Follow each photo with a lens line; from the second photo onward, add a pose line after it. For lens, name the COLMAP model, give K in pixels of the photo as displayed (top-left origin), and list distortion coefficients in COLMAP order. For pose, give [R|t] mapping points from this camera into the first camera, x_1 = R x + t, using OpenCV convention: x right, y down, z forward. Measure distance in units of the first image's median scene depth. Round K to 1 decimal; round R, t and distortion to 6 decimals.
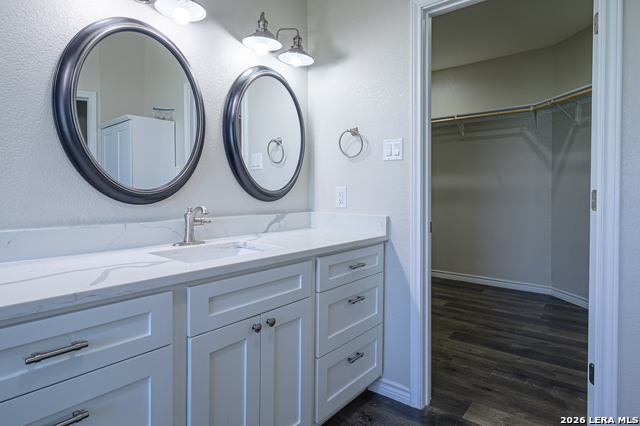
lens RADIAL K [[357.3, 0, 319.2], [0, 357.3, 197.1], [0, 0, 1]] dist [0.000510, 0.000181]
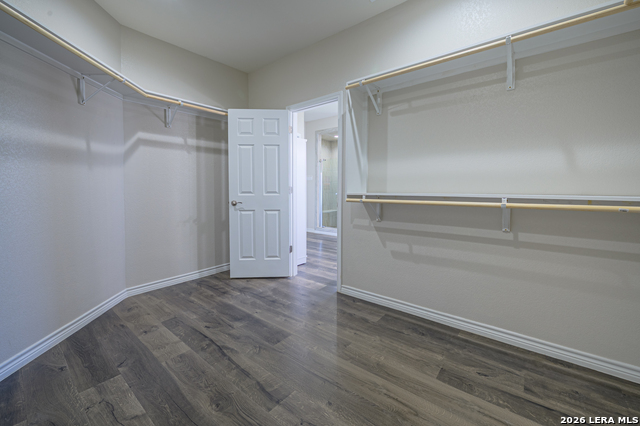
lens RADIAL K [[261.7, 0, 320.0], [0, 261.7, 213.0], [0, 0, 1]] dist [-0.000450, -0.000028]
pose [[-0.999985, -0.001681, 0.005306, 0.295915], [-0.001112, 0.994424, 0.105452, -0.012665], [-0.005454, 0.105445, -0.994410, 1.770924]]
